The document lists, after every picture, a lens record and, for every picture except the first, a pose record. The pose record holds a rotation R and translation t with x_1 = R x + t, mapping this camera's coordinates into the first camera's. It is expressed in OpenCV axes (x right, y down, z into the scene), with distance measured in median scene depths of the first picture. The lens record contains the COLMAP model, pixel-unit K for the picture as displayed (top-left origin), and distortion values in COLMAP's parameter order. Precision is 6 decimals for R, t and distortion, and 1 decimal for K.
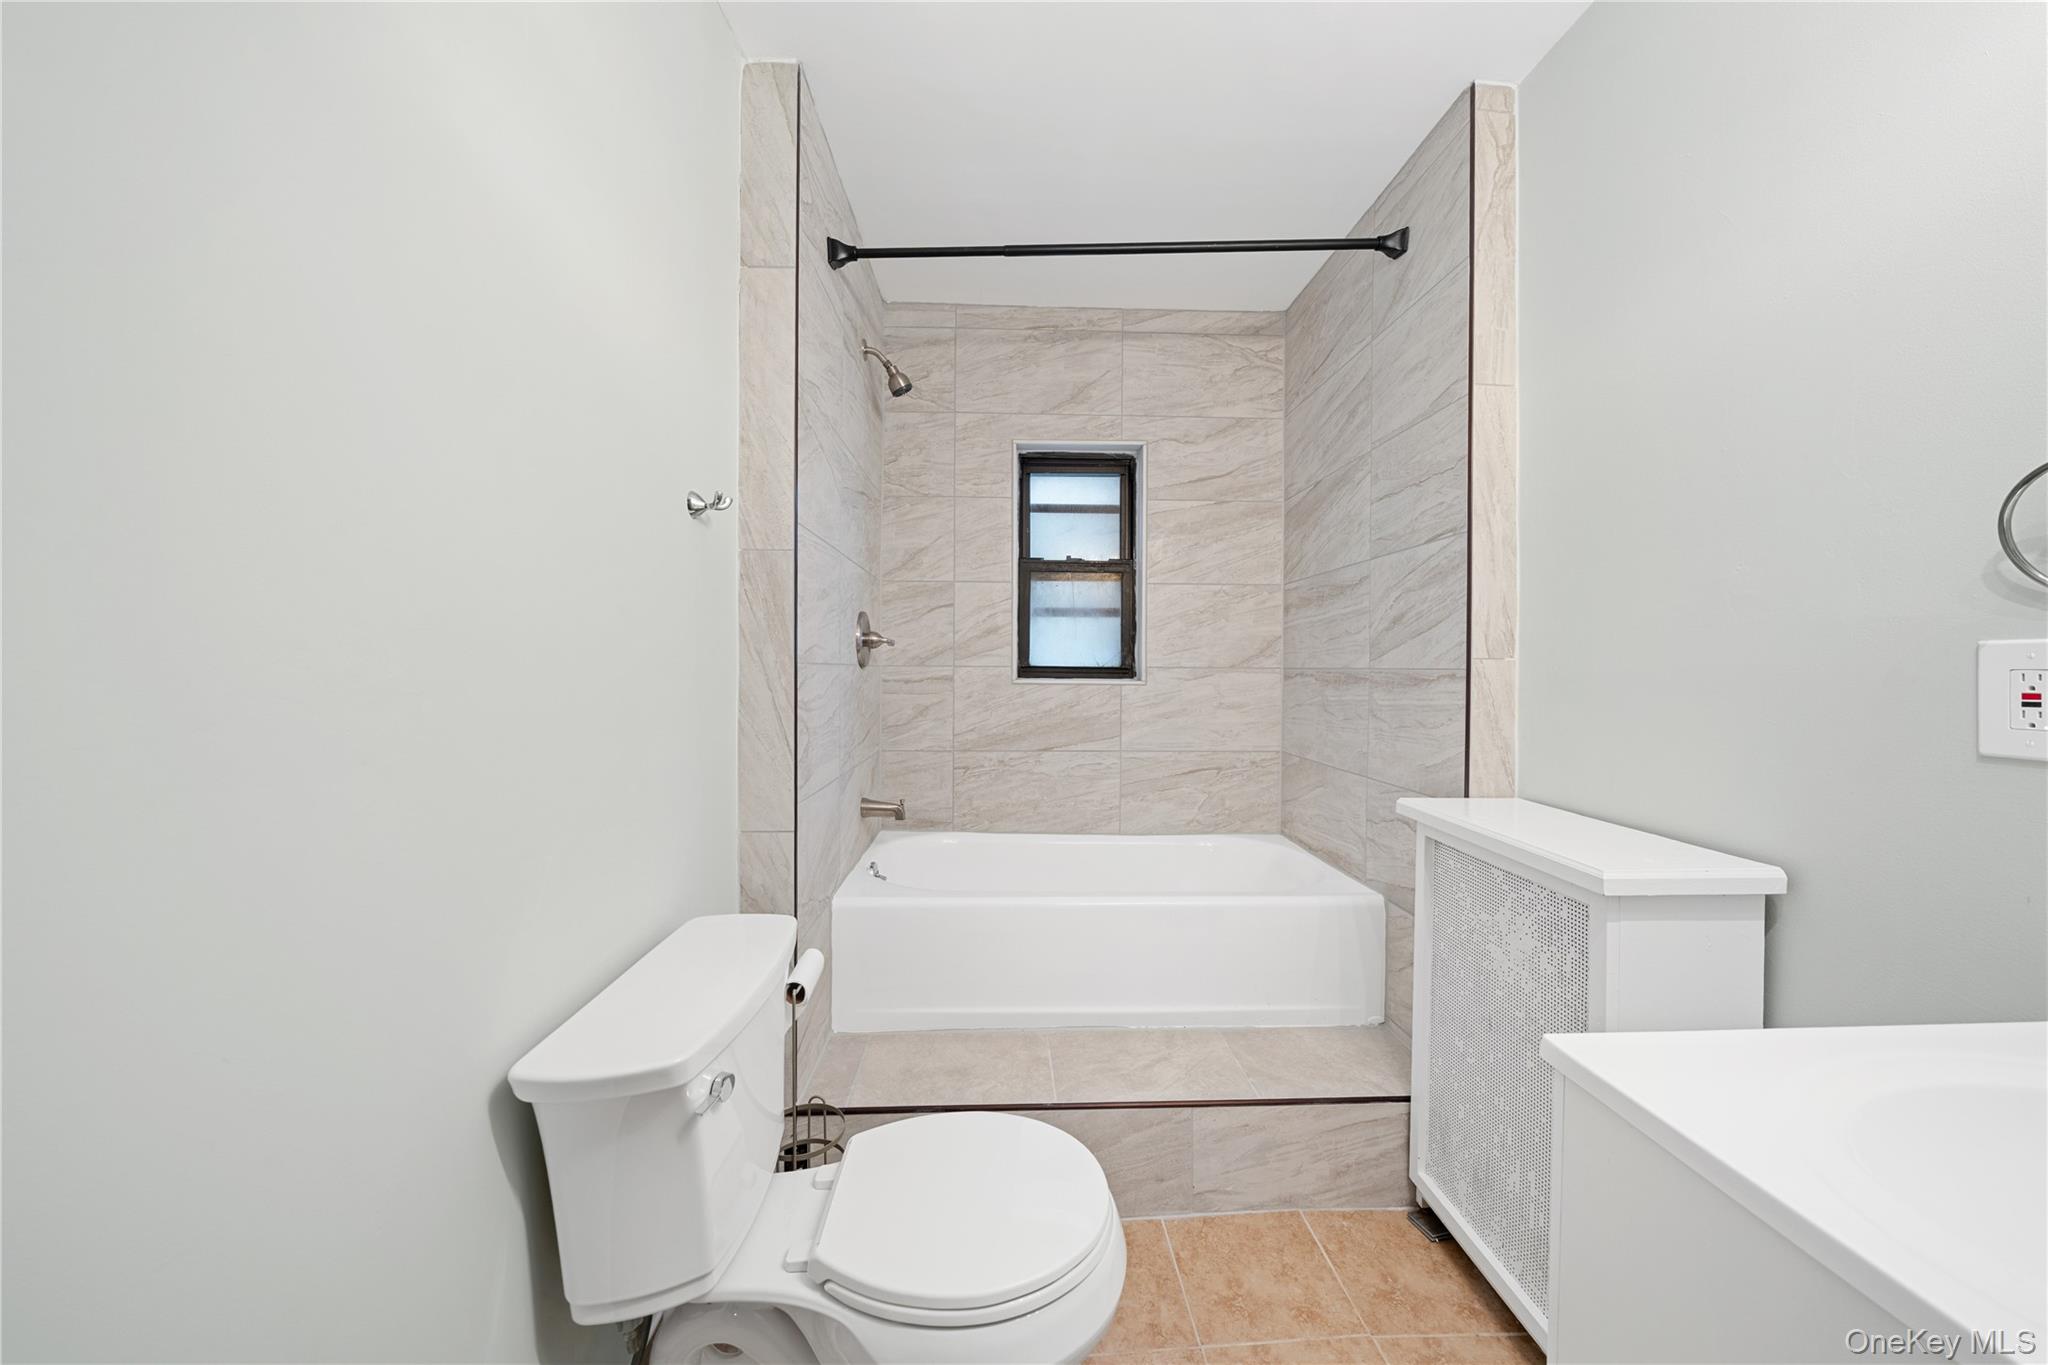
lens RADIAL K [[695.1, 0, 1030.8], [0, 695.1, 671.8], [0, 0, 1]] dist [-0.003295, -0.000242]
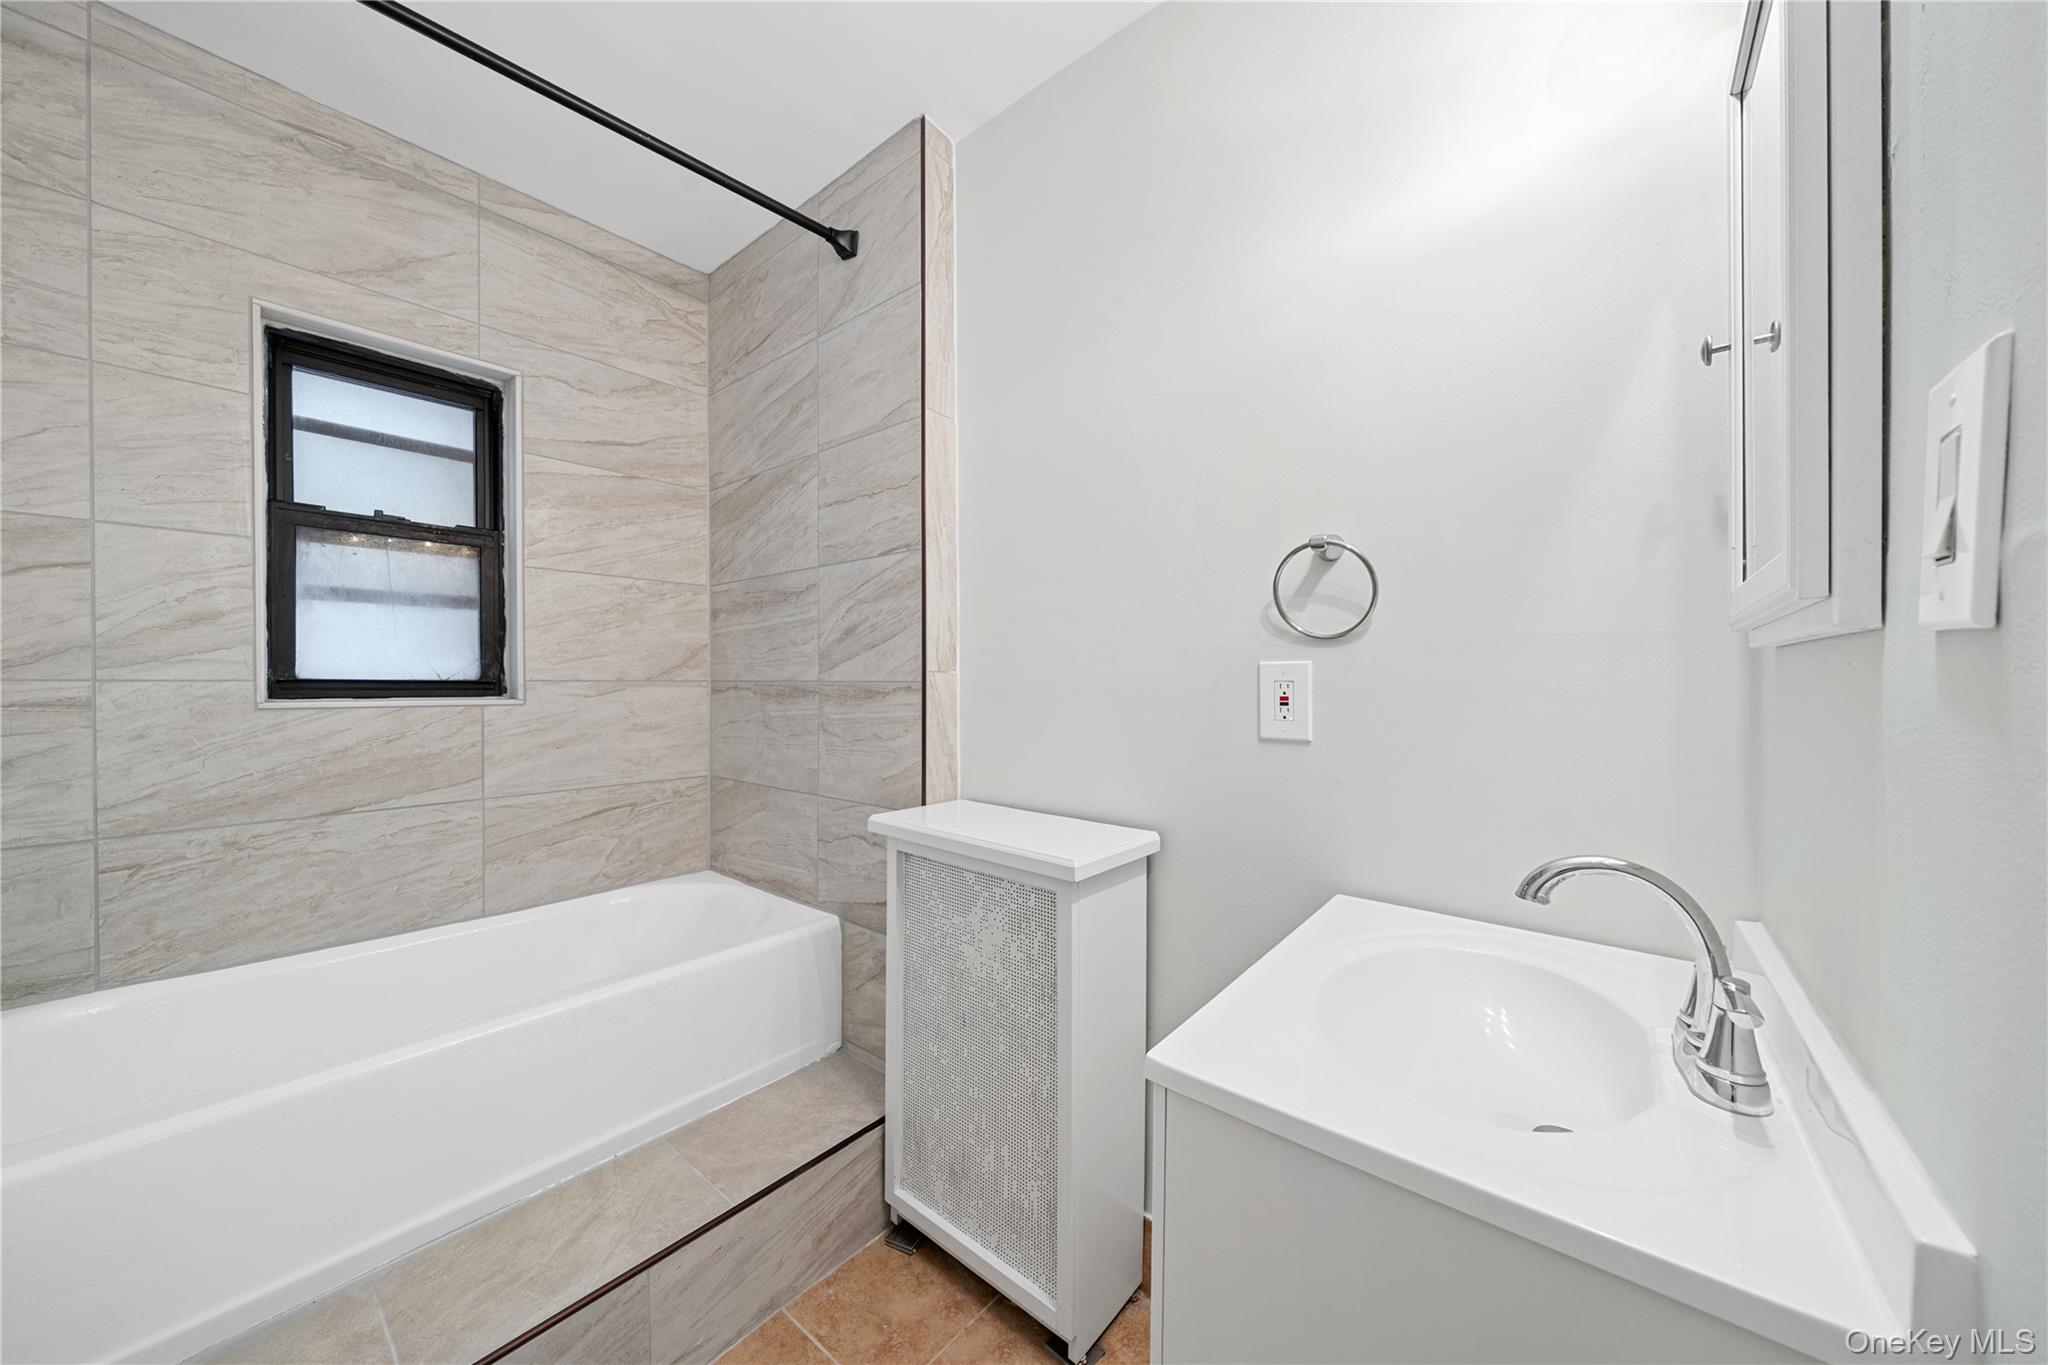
lens RADIAL K [[695.1, 0, 1016.1], [0, 695.1, 686.8], [0, 0, 1]] dist [-0.003295, -0.000242]
pose [[0.671069, -0.011184, 0.741310, -0.039943], [0.007354, 0.999937, 0.008429, -0.003216], [-0.741358, -0.000204, 0.671109, 0.169609]]
